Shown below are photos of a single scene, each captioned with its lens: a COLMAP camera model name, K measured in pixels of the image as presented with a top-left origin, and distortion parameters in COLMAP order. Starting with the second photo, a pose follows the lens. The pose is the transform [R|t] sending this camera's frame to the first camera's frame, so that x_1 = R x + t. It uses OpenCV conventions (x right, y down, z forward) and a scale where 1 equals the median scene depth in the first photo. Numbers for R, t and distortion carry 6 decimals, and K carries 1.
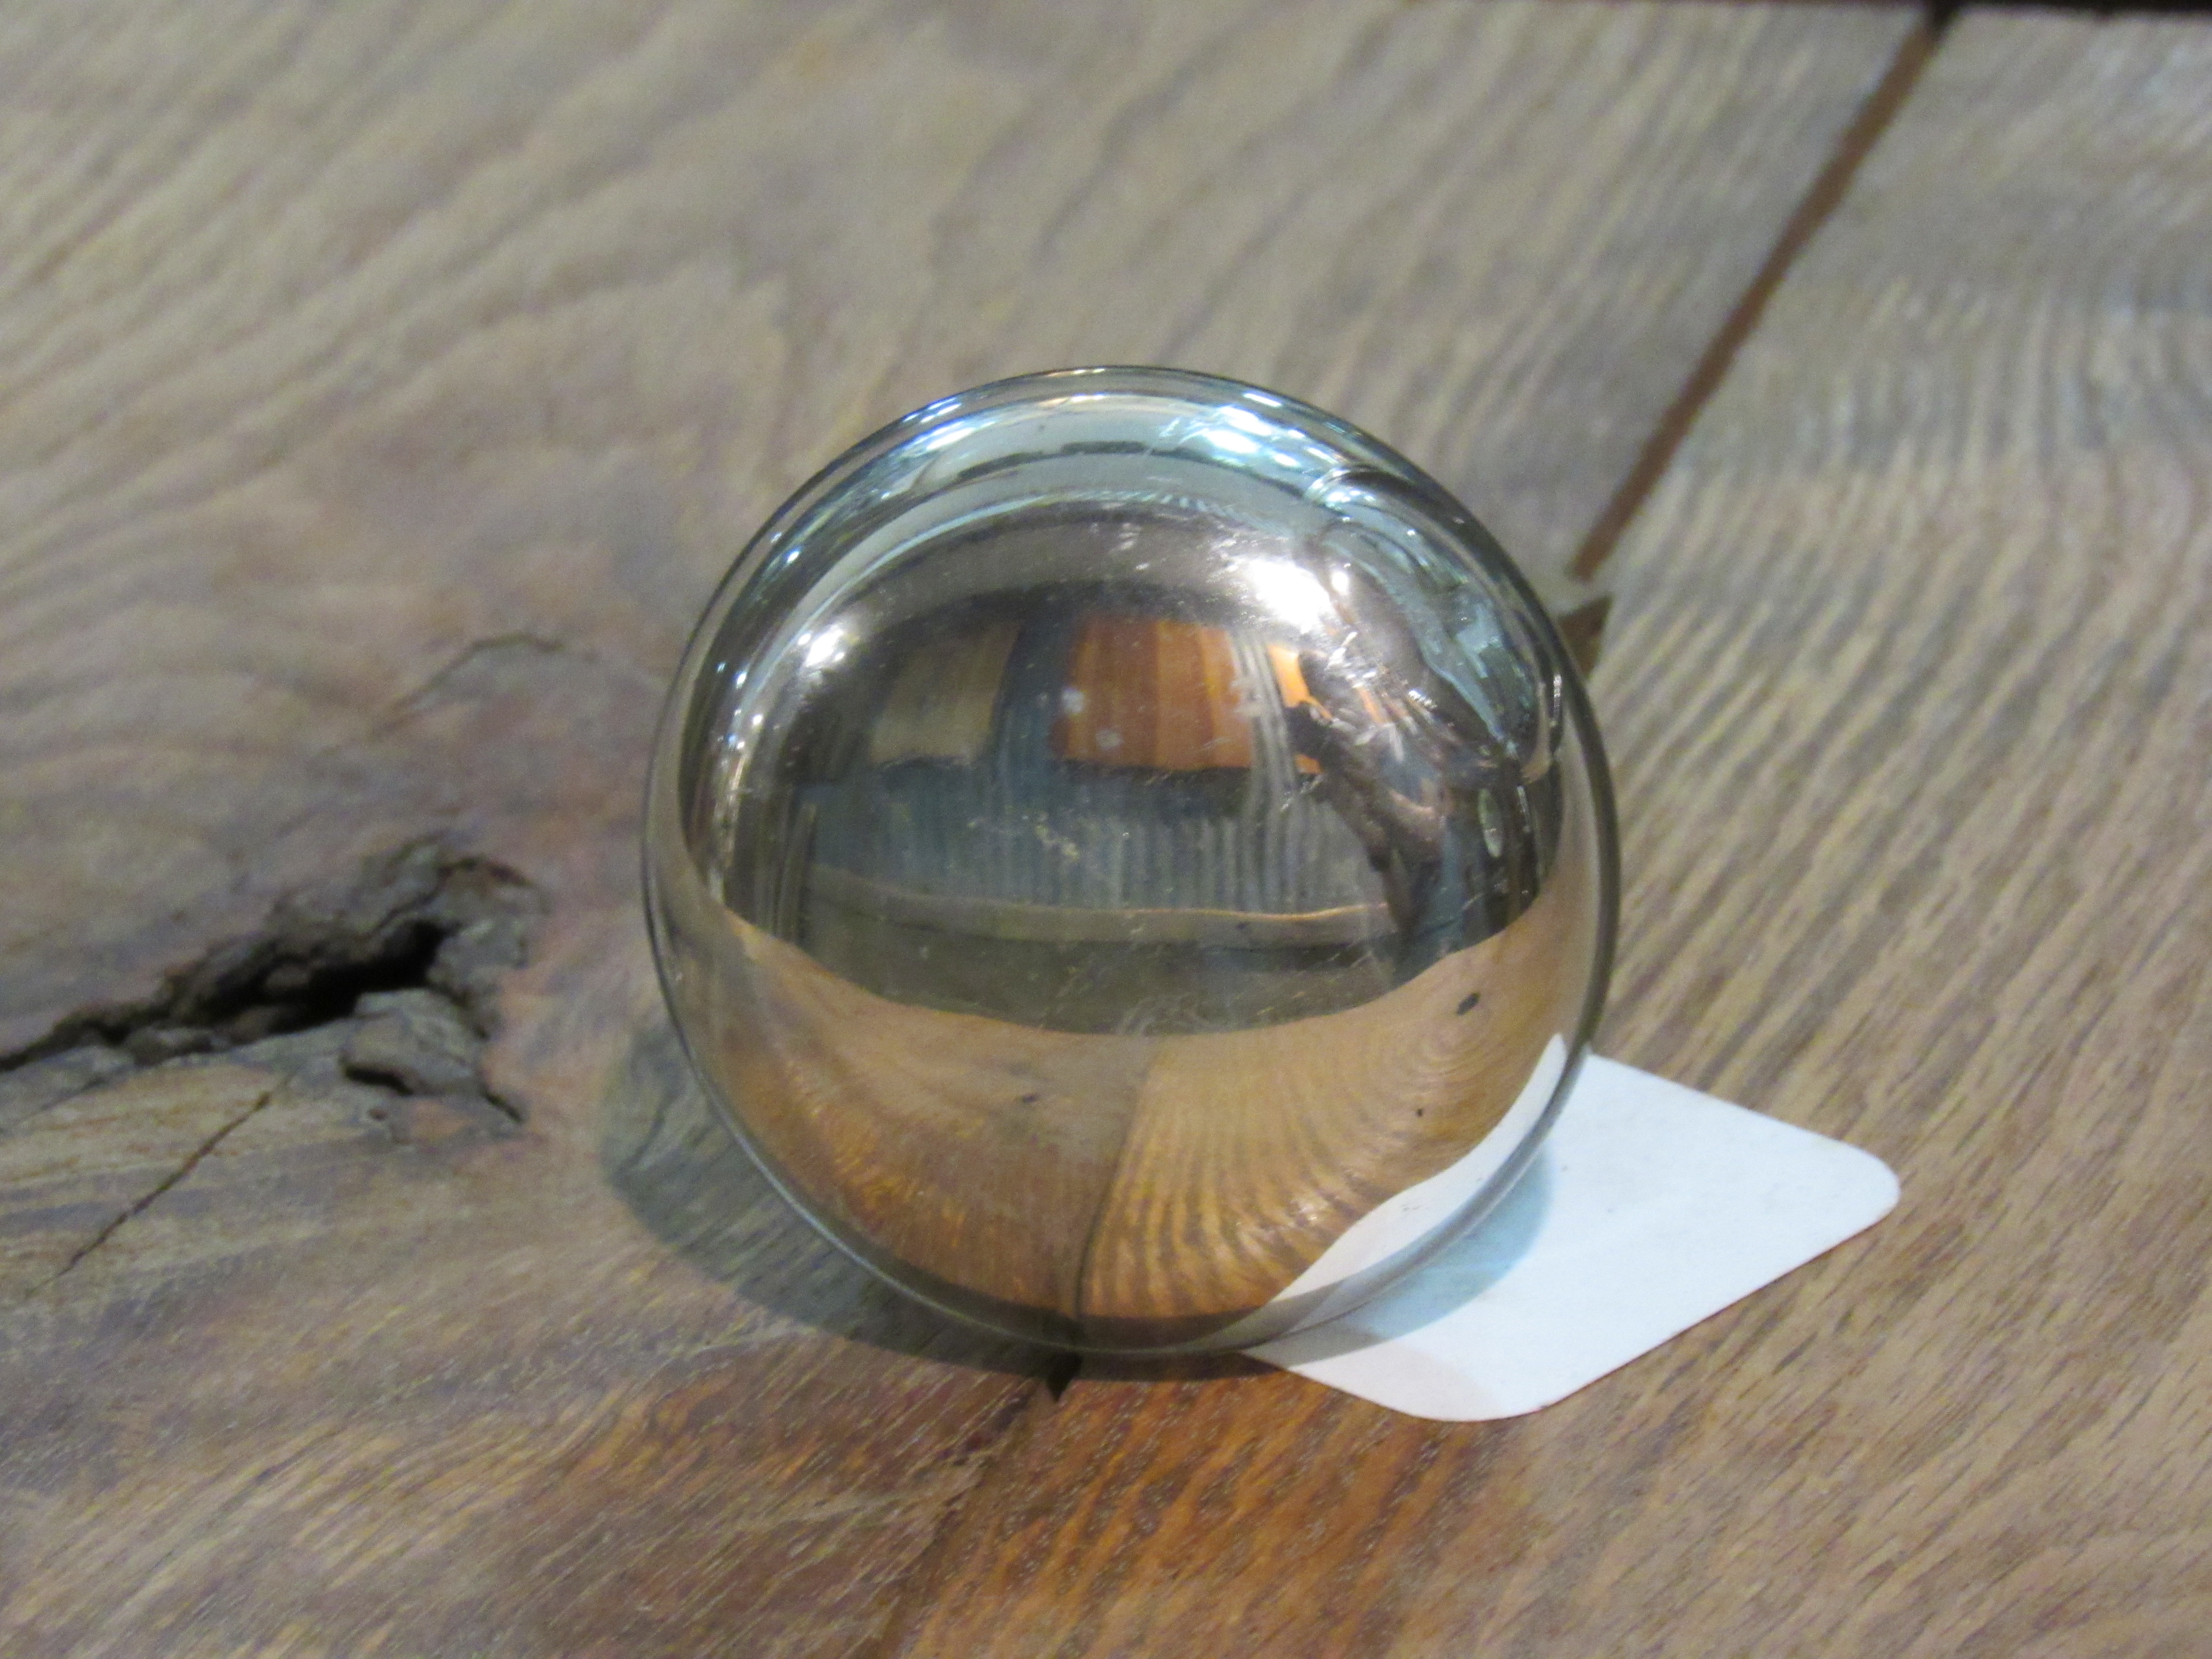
lens RADIAL K [[9404.2, 0, 1106.0], [0, 9404.2, 829.5], [0, 0, 1]] dist [0.092848, 1.832249]
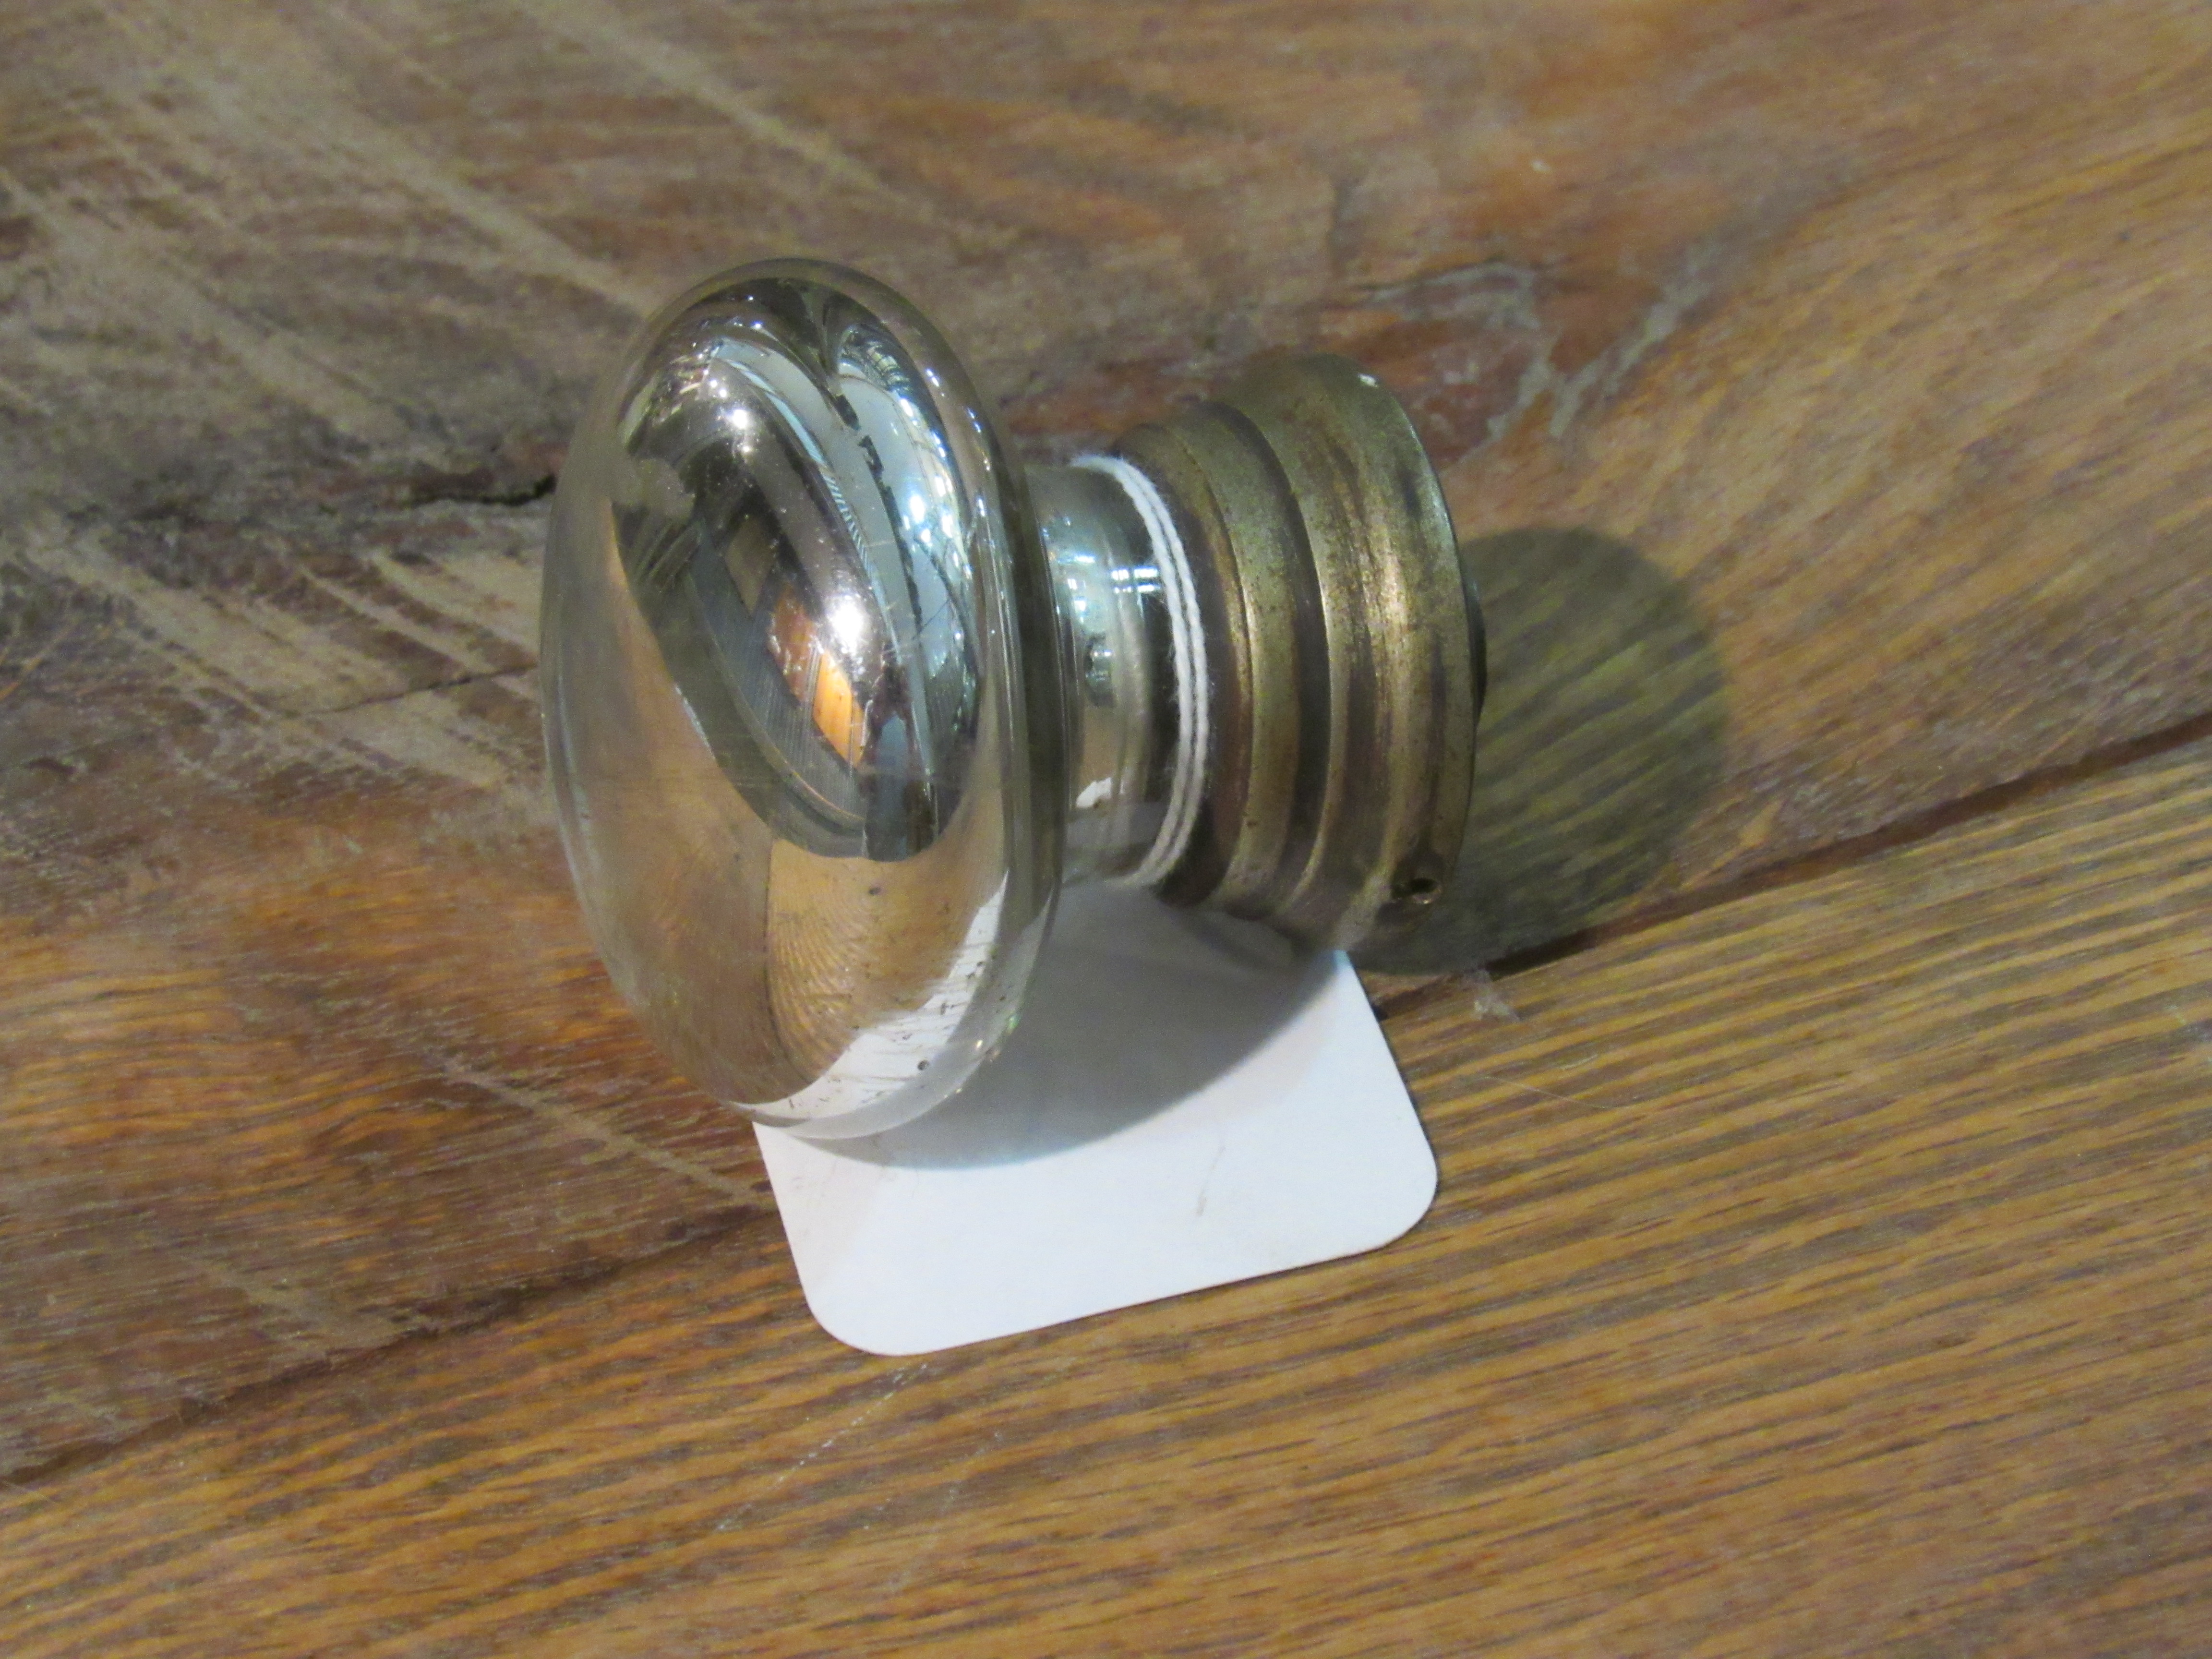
lens RADIAL K [[6523.5, 0, 1106.0], [0, 6523.5, 829.5], [0, 0, 1]] dist [-0.113902, -0.444608]
pose [[0.647114, 0.507666, -0.568787, 0.392468], [-0.278819, 0.851961, 0.443195, -0.304575], [0.709580, -0.128209, 0.692863, 0.465169]]
